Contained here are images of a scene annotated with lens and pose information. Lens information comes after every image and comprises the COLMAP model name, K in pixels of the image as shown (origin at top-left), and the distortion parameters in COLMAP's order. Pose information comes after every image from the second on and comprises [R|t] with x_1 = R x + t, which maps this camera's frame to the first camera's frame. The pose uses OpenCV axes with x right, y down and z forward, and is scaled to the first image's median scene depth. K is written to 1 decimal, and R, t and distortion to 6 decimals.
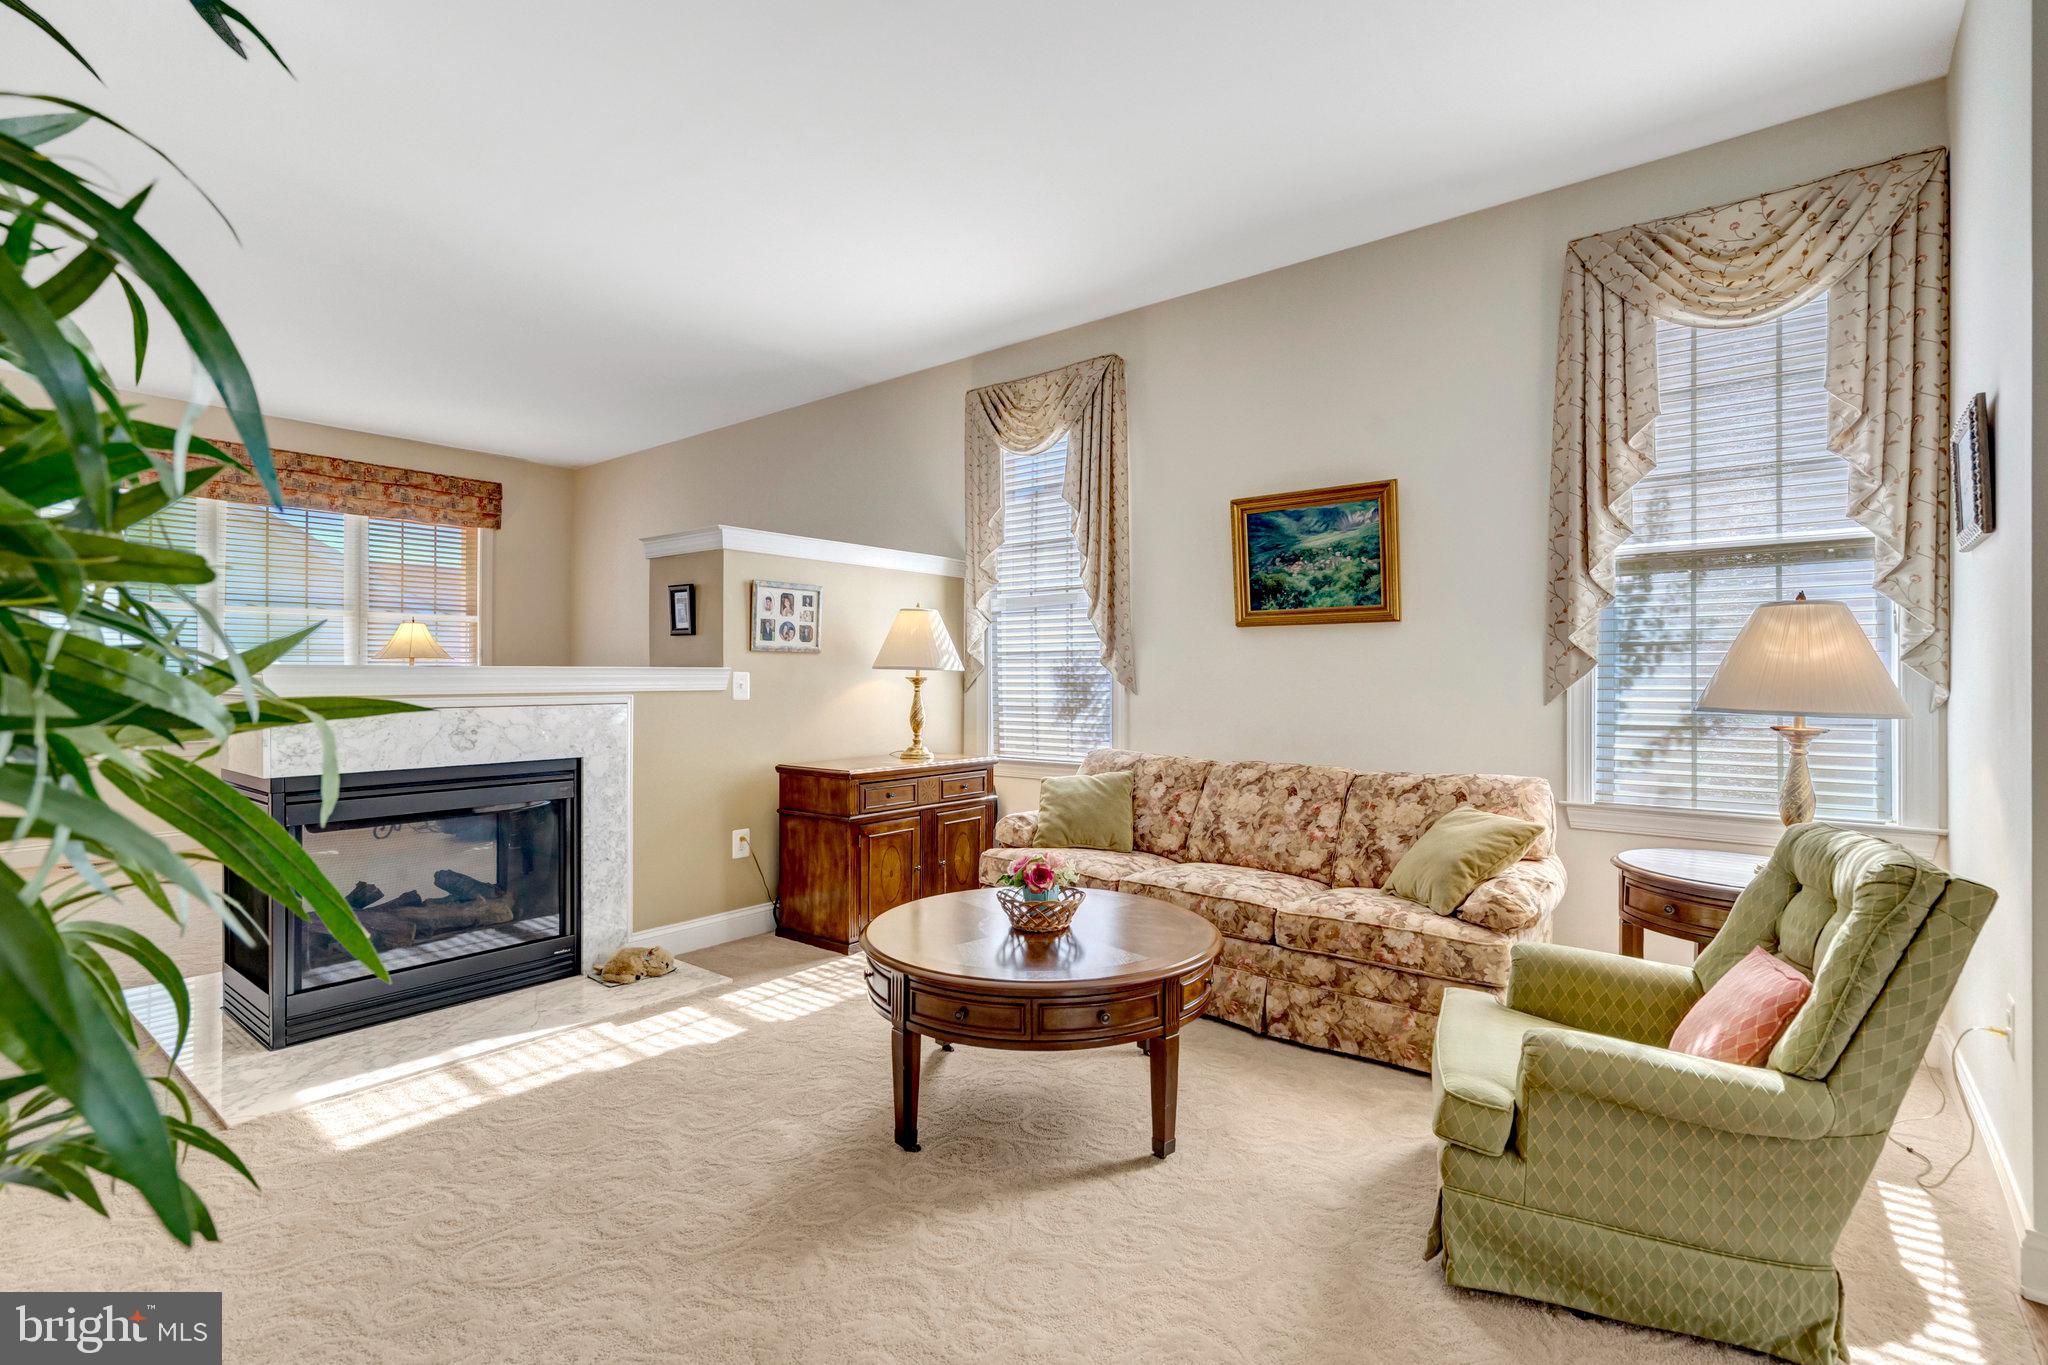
lens RADIAL K [[942.9, 0, 1028.1], [0, 942.9, 674.4], [0, 0, 1]] dist [0.000123, -0.000128]
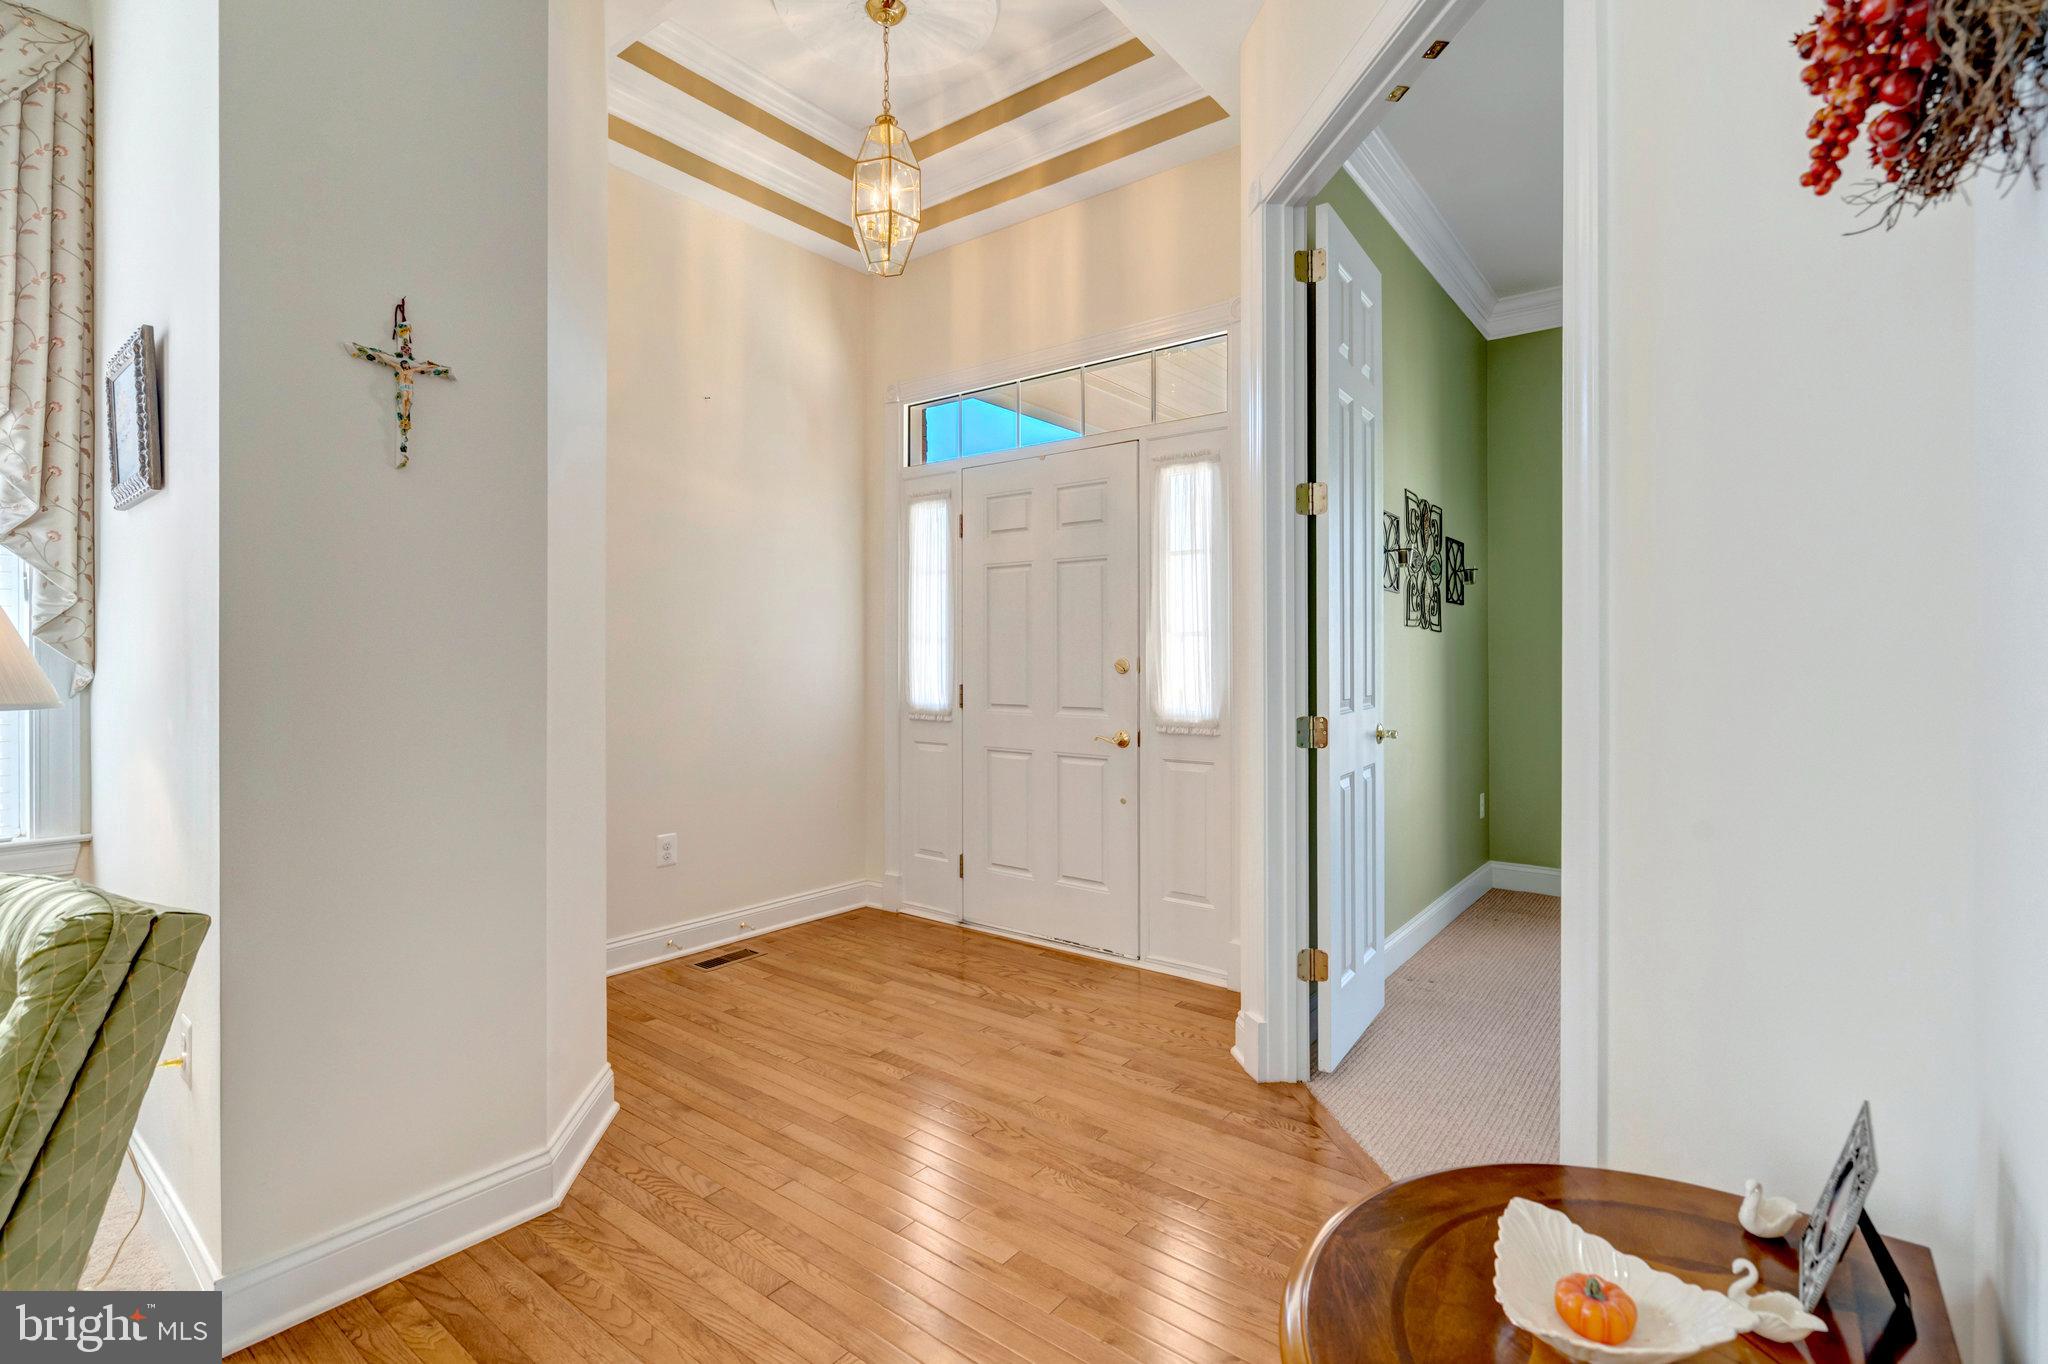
lens RADIAL K [[942.9, 0, 1018.1], [0, 942.9, 661.2], [0, 0, 1]] dist [0.000123, -0.000128]
pose [[-0.011301, -0.003429, 0.999930, 0.111111], [-0.003274, 0.999989, 0.003392, 0.002103], [-0.999931, -0.003235, -0.011312, 0.170004]]
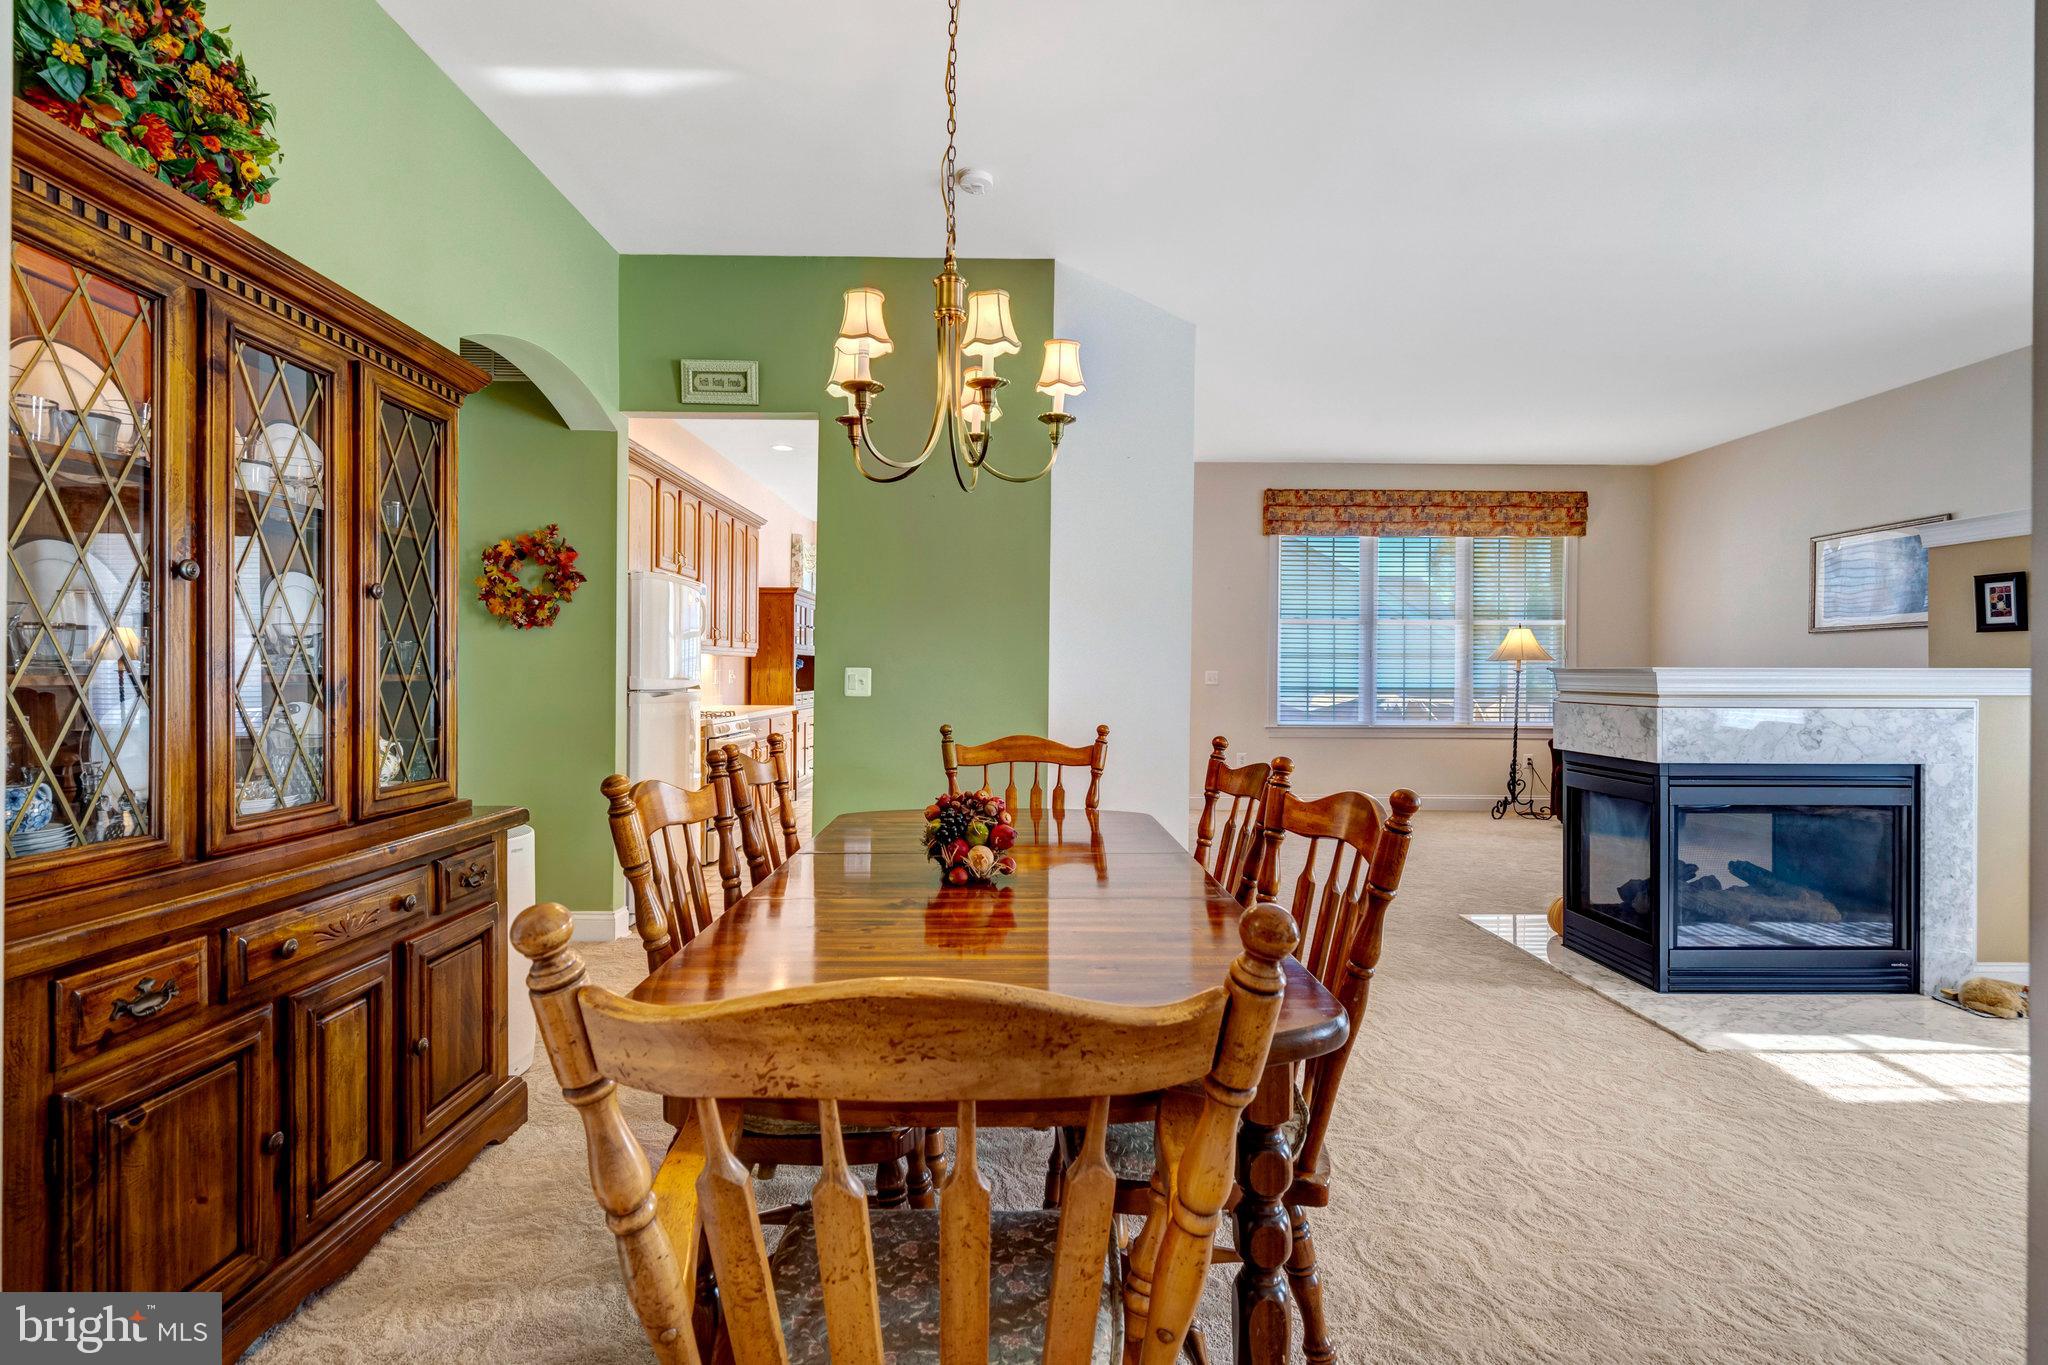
lens RADIAL K [[942.9, 0, 1023.6], [0, 942.9, 676.3], [0, 0, 1]] dist [0.000123, -0.000128]
pose [[0.627836, 0.004407, -0.778333, -0.173967], [-0.003227, 0.999990, 0.003059, 0.000007], [0.778339, 0.000591, 0.627844, -0.168401]]
